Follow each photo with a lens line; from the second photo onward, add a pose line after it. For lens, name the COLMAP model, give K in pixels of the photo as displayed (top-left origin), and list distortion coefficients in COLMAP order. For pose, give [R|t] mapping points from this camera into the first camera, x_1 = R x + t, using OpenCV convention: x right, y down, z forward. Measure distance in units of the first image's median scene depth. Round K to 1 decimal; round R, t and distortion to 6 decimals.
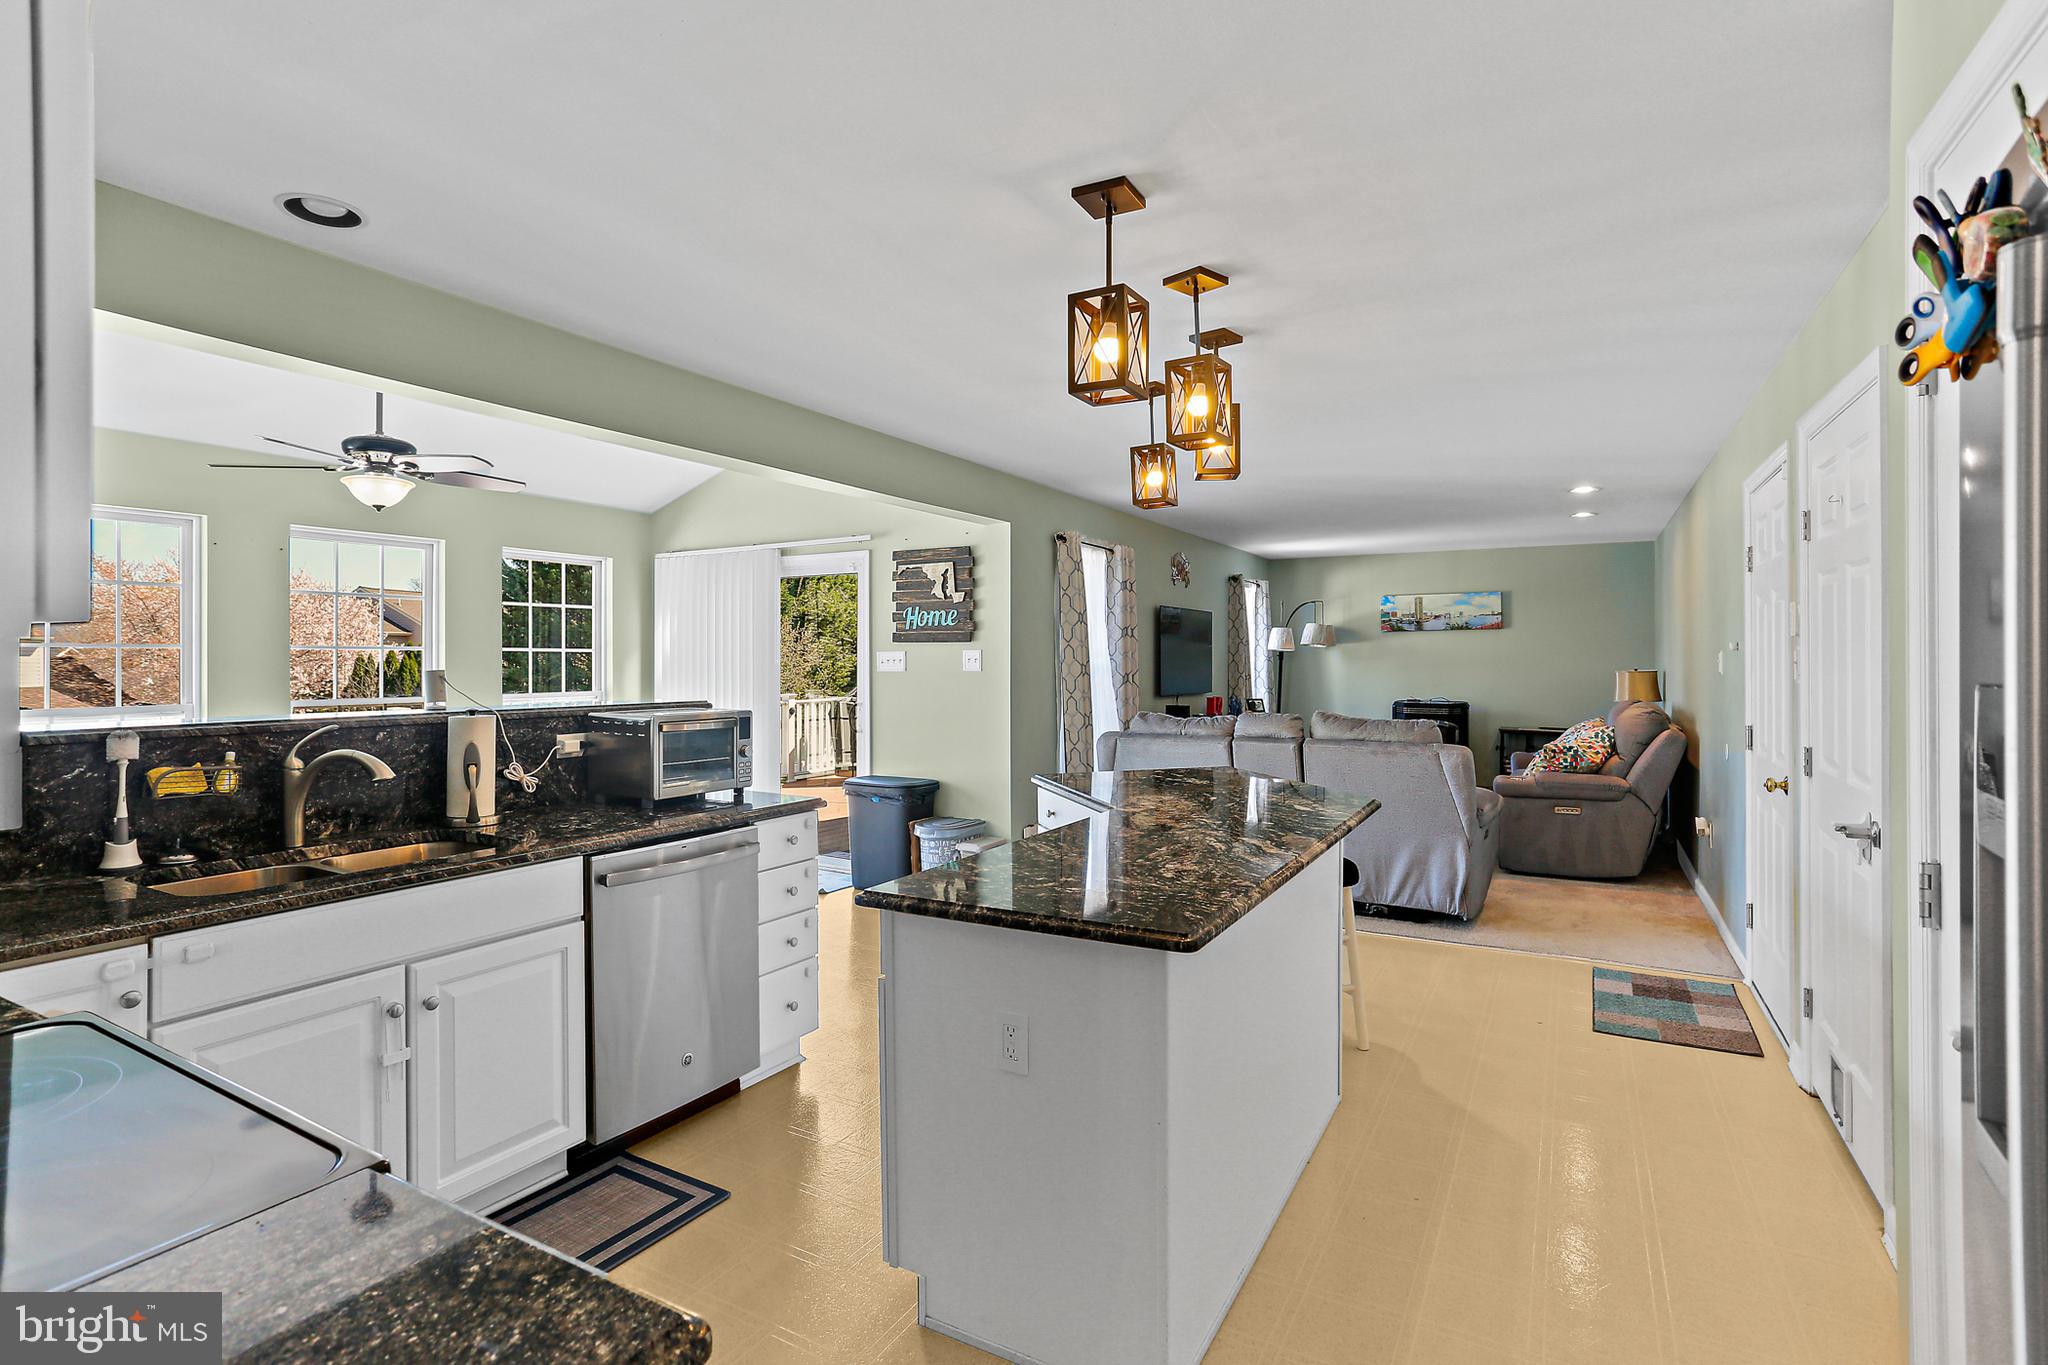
lens RADIAL K [[1002.6, 0, 1014.1], [0, 1002.6, 658.0], [0, 0, 1]] dist [-0.031202, 0.021812]
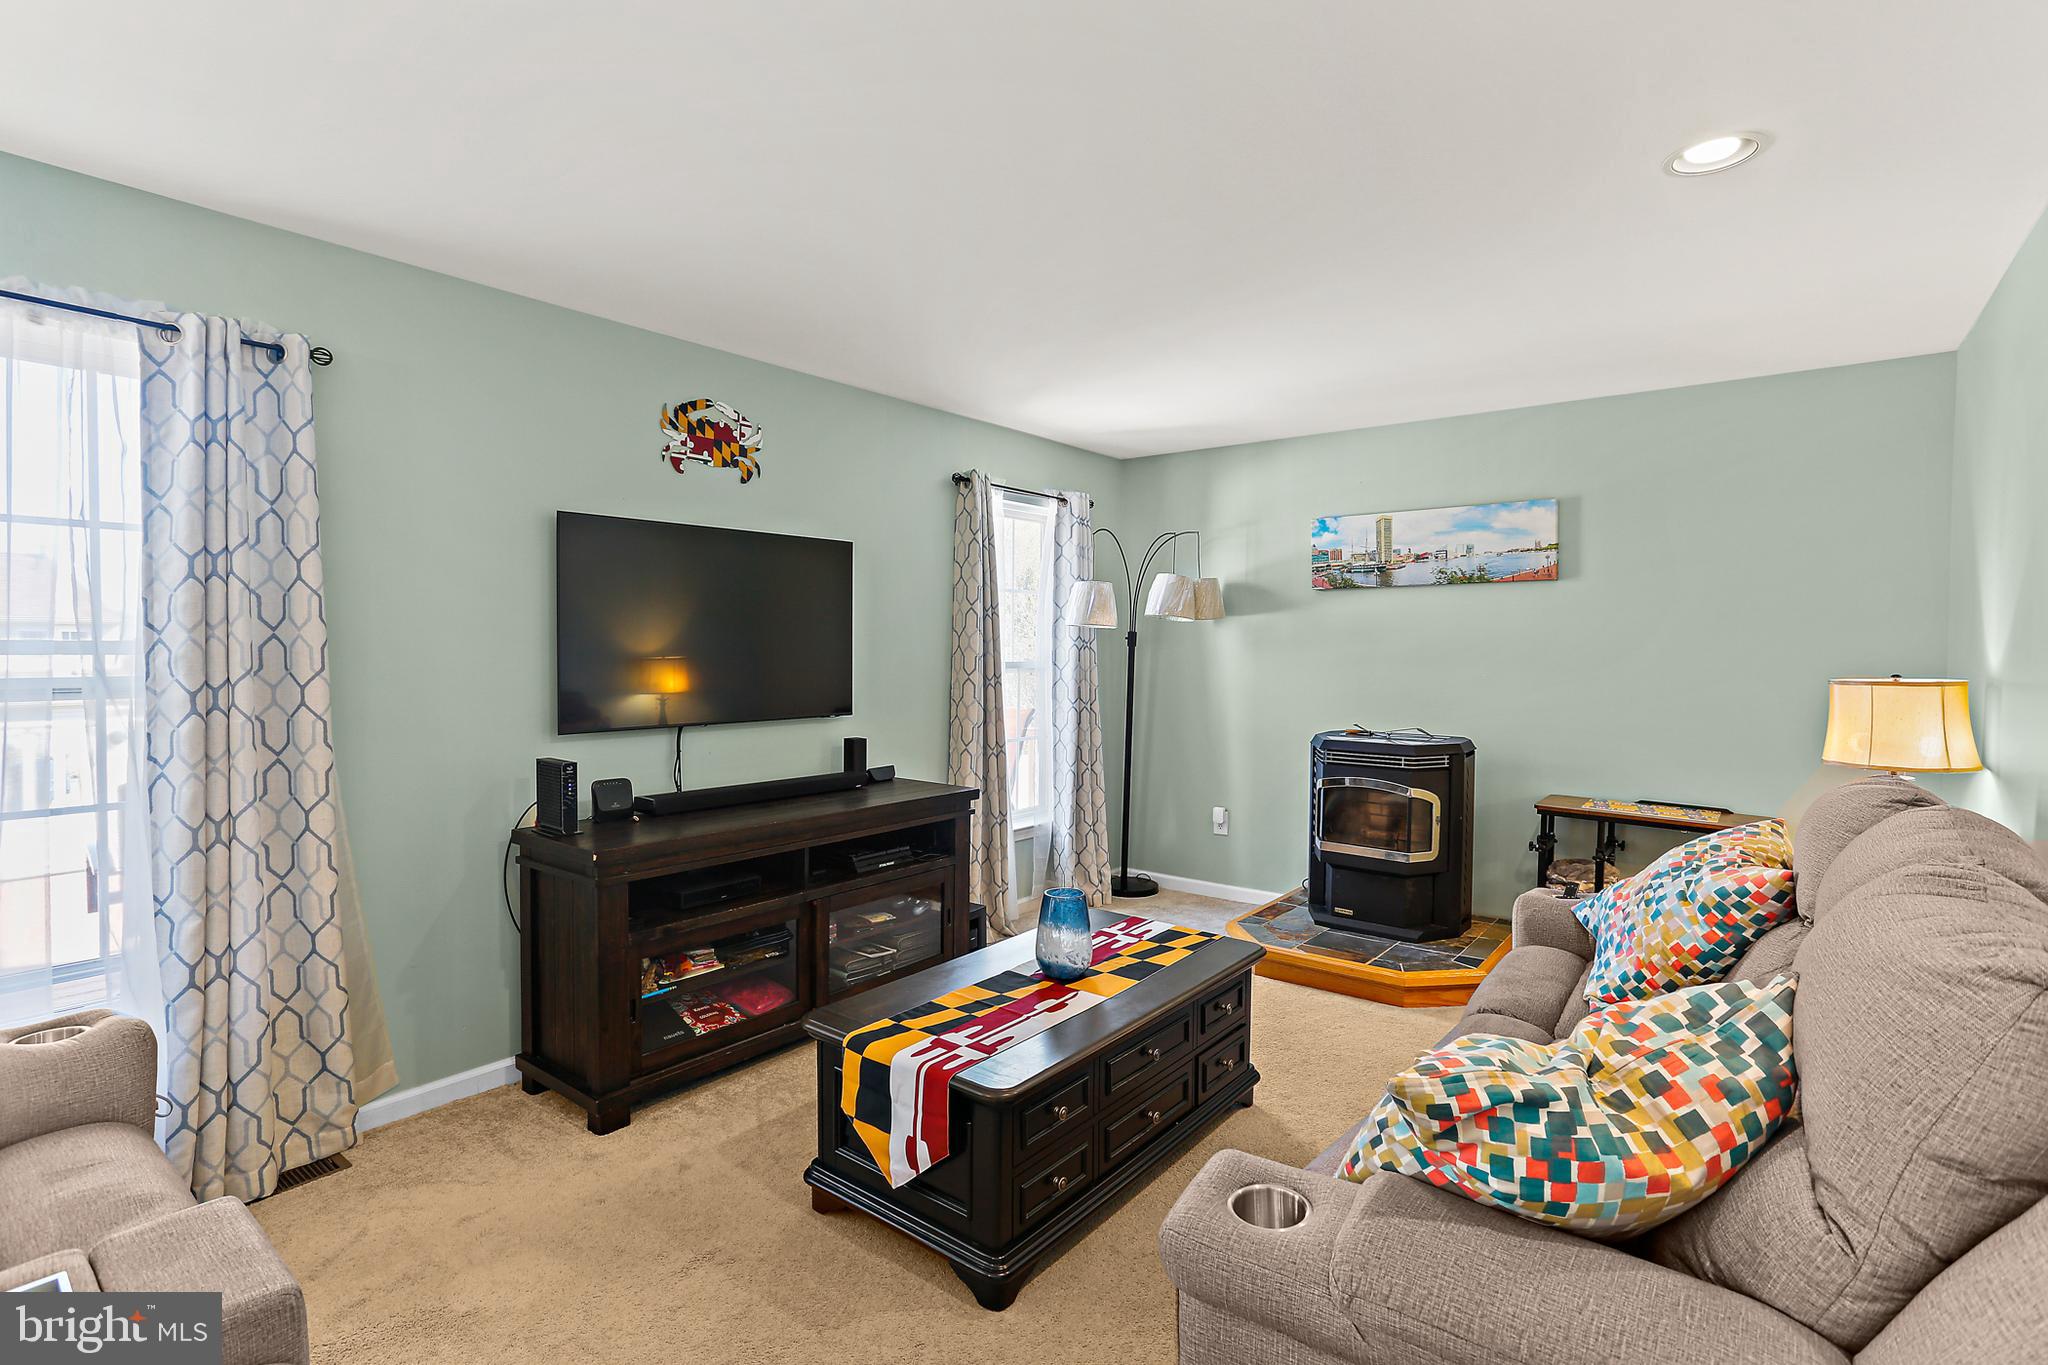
lens RADIAL K [[1002.6, 0, 1014.1], [0, 1002.6, 658.0], [0, 0, 1]] dist [-0.031202, 0.021812]
pose [[0.987502, 0.006420, -0.157473, 0.351797], [-0.003981, 0.999867, 0.015798, -0.000151], [0.157553, -0.014974, 0.987397, 0.570474]]
